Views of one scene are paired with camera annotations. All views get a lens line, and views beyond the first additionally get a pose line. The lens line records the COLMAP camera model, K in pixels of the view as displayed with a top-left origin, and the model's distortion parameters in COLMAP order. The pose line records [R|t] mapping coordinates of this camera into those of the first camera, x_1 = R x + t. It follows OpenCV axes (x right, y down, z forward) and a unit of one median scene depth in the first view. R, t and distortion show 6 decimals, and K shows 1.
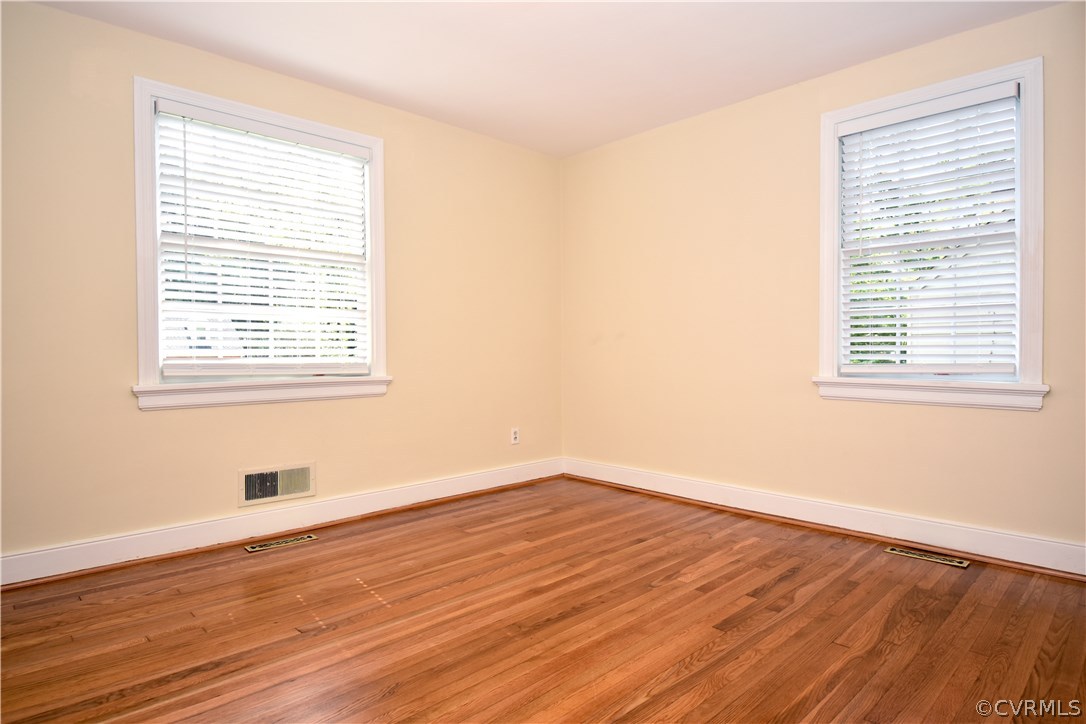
lens RADIAL K [[626.1, 0, 544.1], [0, 626.1, 354.0], [0, 0, 1]] dist [-0.018366, -0.000316]
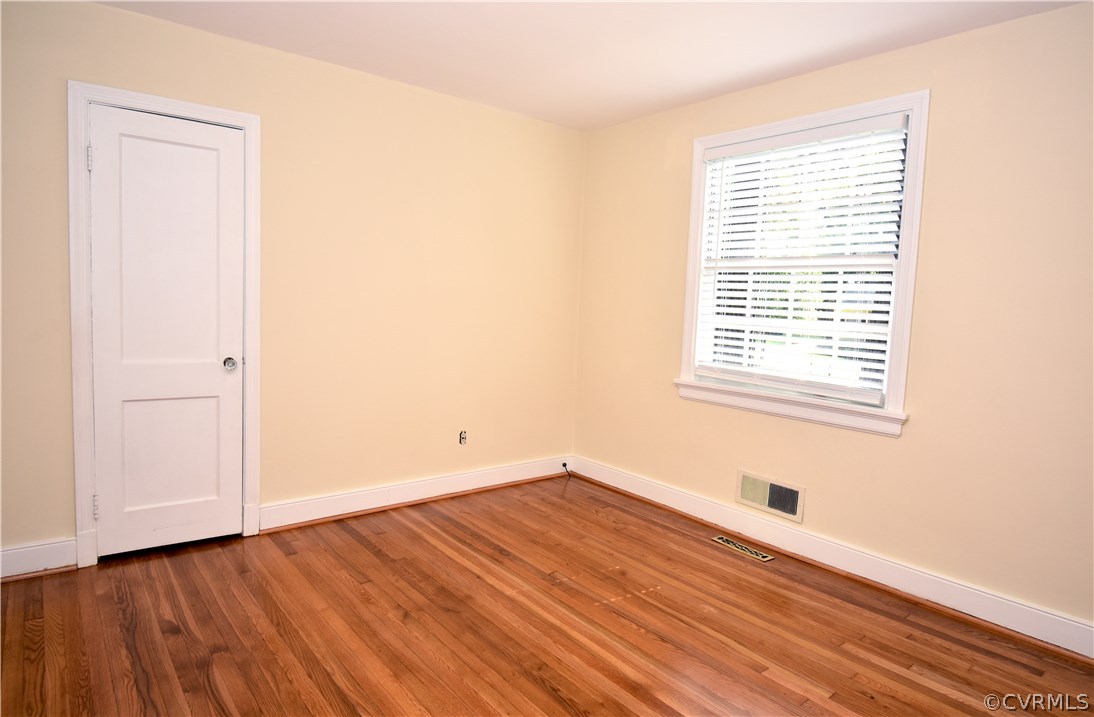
lens RADIAL K [[623.8, 0, 540.3], [0, 623.8, 354.0], [0, 0, 1]] dist [-0.000021, -0.002492]
pose [[-0.097679, 0.084353, -0.991637, 0.616224], [-0.048786, 0.994798, 0.089427, -0.095107], [0.994021, 0.057113, -0.093056, 0.744911]]
